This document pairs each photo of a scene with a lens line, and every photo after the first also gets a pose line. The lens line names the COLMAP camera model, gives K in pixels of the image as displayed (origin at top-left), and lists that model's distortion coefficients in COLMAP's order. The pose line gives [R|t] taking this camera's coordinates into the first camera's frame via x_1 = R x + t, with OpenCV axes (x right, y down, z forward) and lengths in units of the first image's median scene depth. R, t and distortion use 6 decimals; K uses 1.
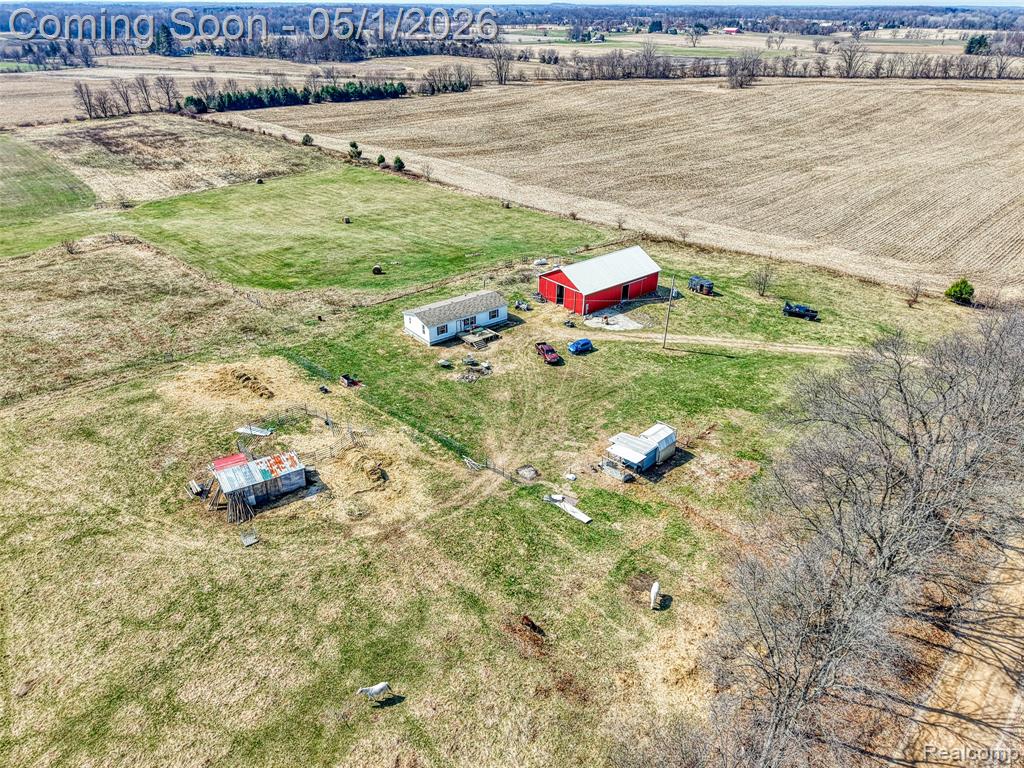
lens RADIAL K [[684.9, 0, 508.7], [0, 684.9, 378.4], [0, 0, 1]] dist [0.031062, -0.031035]
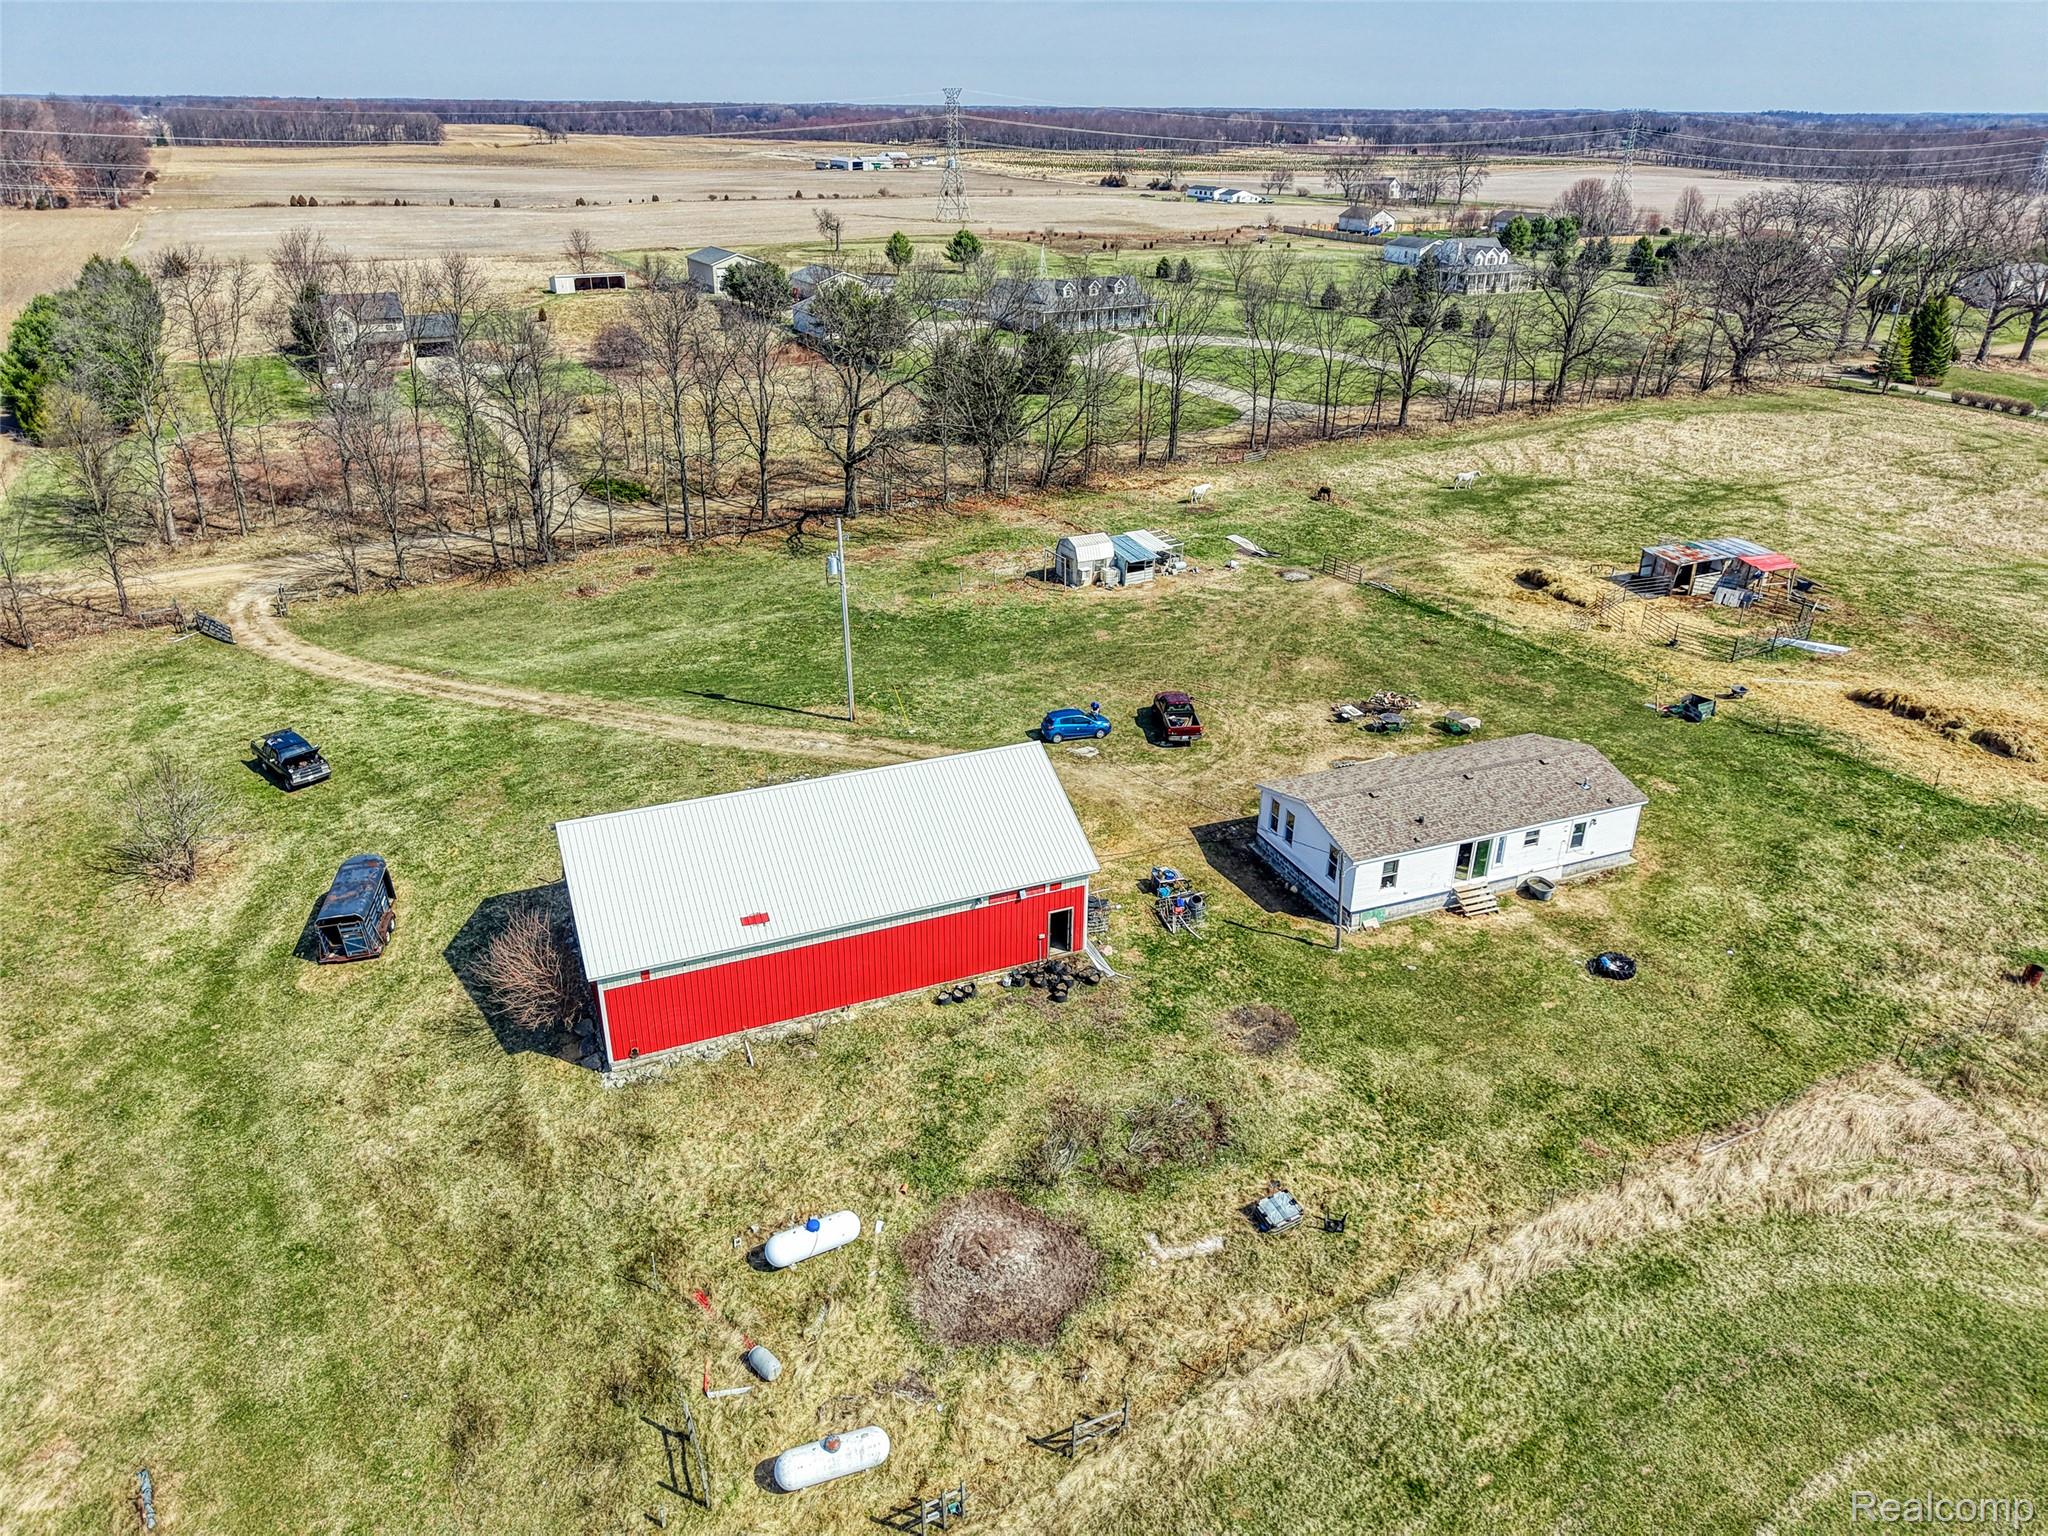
lens RADIAL K [[1354.3, 0, 1017.6], [0, 1354.3, 777.8], [0, 0, 1]] dist [0.047163, -0.058054]
pose [[-0.960898, -0.135539, 0.241463, -0.037760], [0.118975, 0.585327, 0.802021, -0.551871], [-0.250040, 0.799388, -0.546314, 1.284312]]
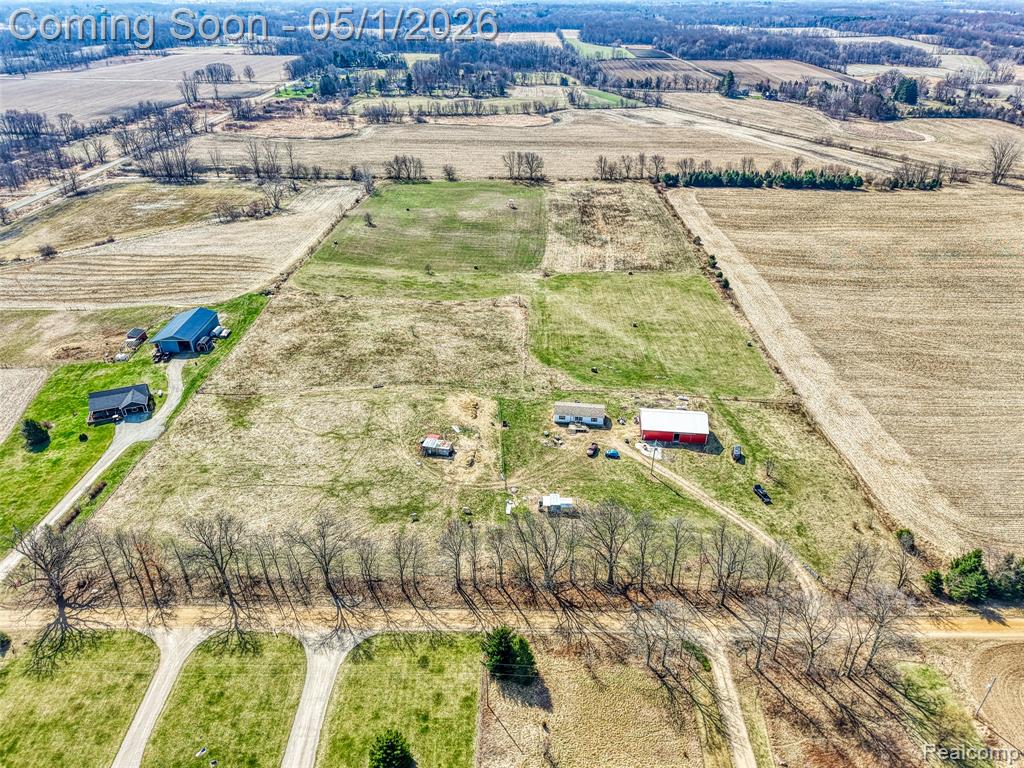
lens RADIAL K [[678.0, 0, 508.0], [0, 678.0, 383.7], [0, 0, 1]] dist [0.074017, -0.104593]
pose [[0.705172, 0.354183, -0.614236, 0.906906], [-0.336754, 0.929656, 0.149452, -0.376956], [0.623962, 0.101457, 0.774840, -0.619044]]
